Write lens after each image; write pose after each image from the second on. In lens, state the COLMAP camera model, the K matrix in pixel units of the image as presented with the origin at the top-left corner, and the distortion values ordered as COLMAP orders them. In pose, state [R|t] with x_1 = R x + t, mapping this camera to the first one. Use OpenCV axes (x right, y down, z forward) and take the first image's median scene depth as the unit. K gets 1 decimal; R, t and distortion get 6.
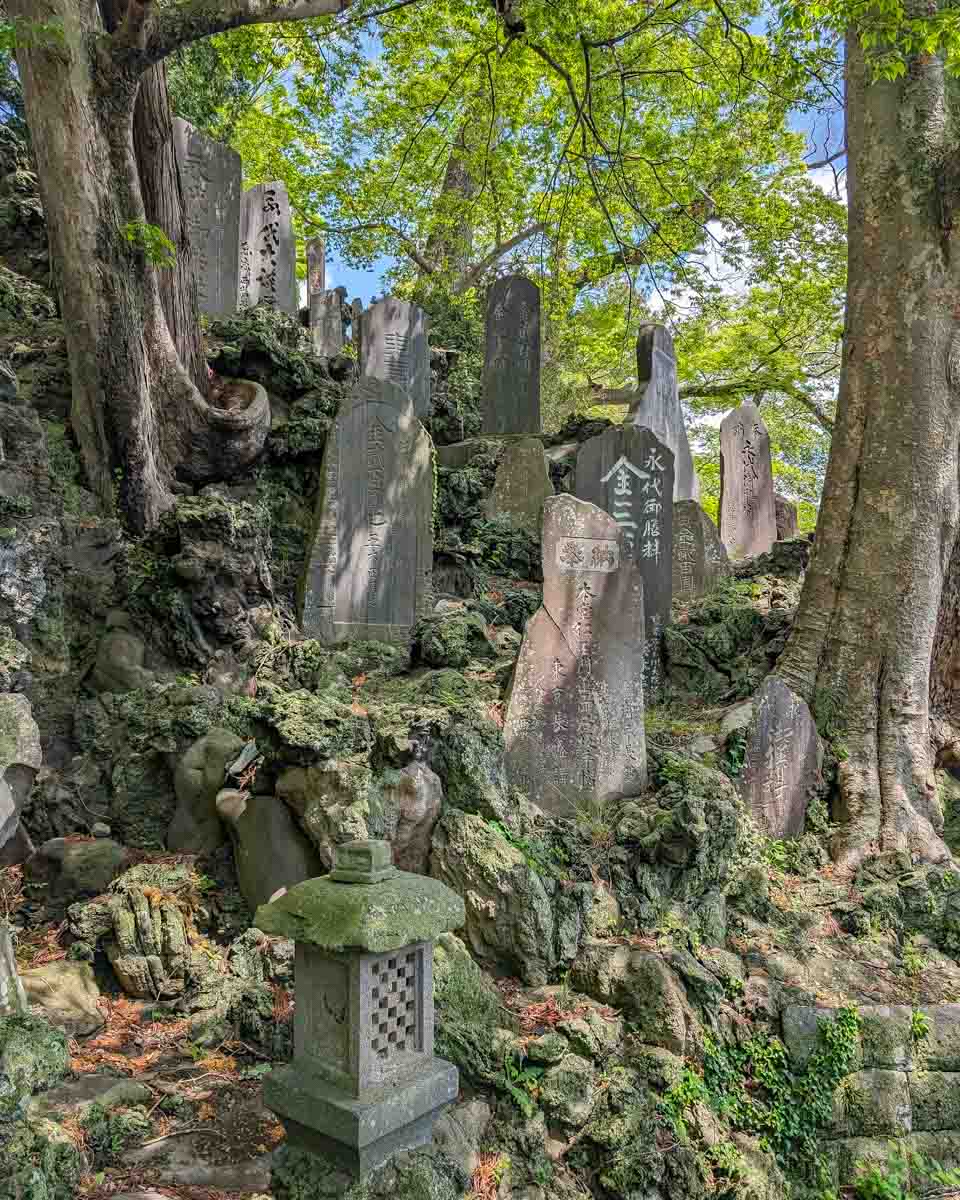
lens RADIAL K [[1139.5, 0, 504.4], [0, 1139.5, 635.6], [0, 0, 1]] dist [0.088999, -0.162264]
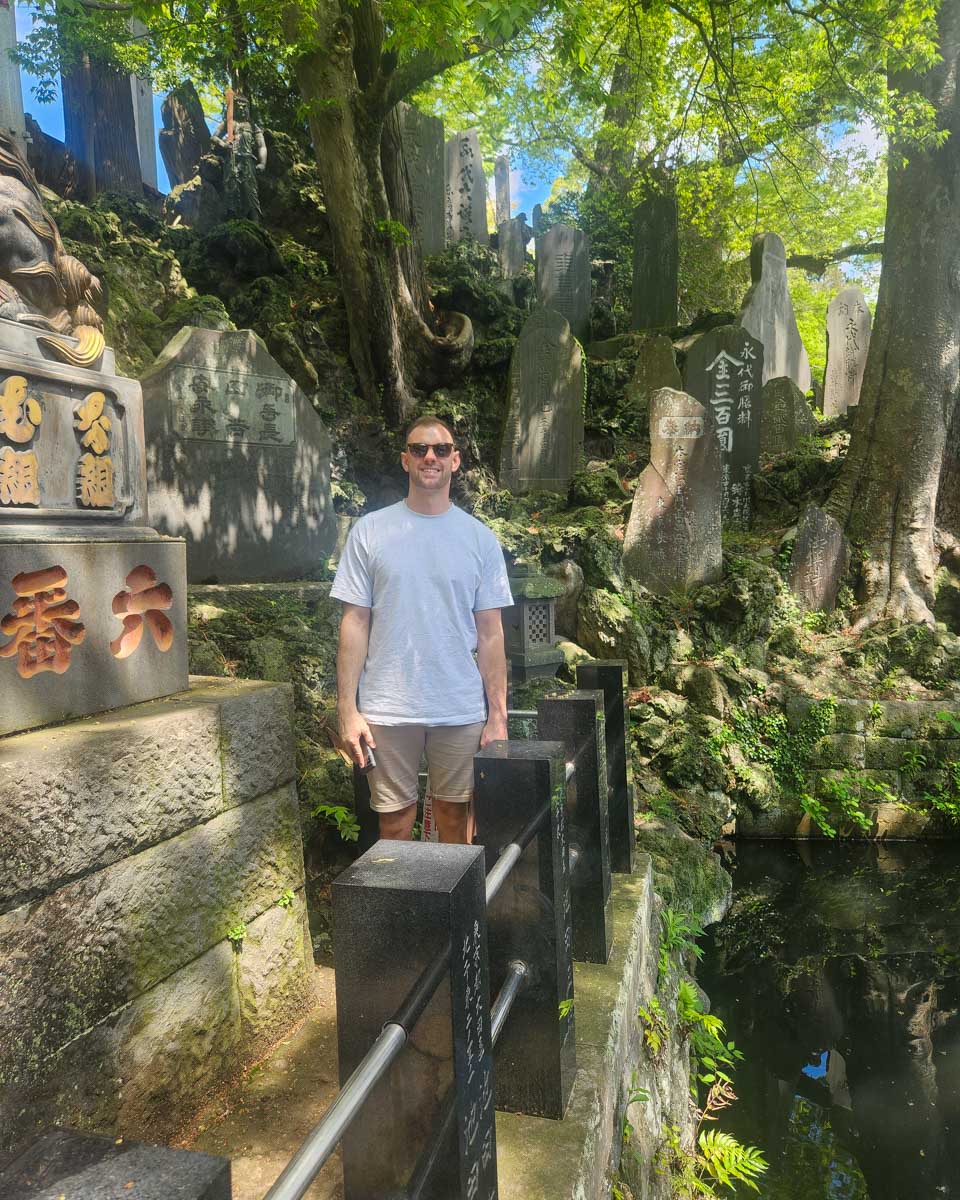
lens RADIAL K [[1139.5, 0, 504.4], [0, 1139.5, 635.6], [0, 0, 1]] dist [0.088999, -0.162264]
pose [[0.984531, -0.011413, -0.174840, 0.100412], [0.032797, 0.992243, 0.119908, 0.013545], [0.172115, -0.123787, 0.977268, -0.550514]]
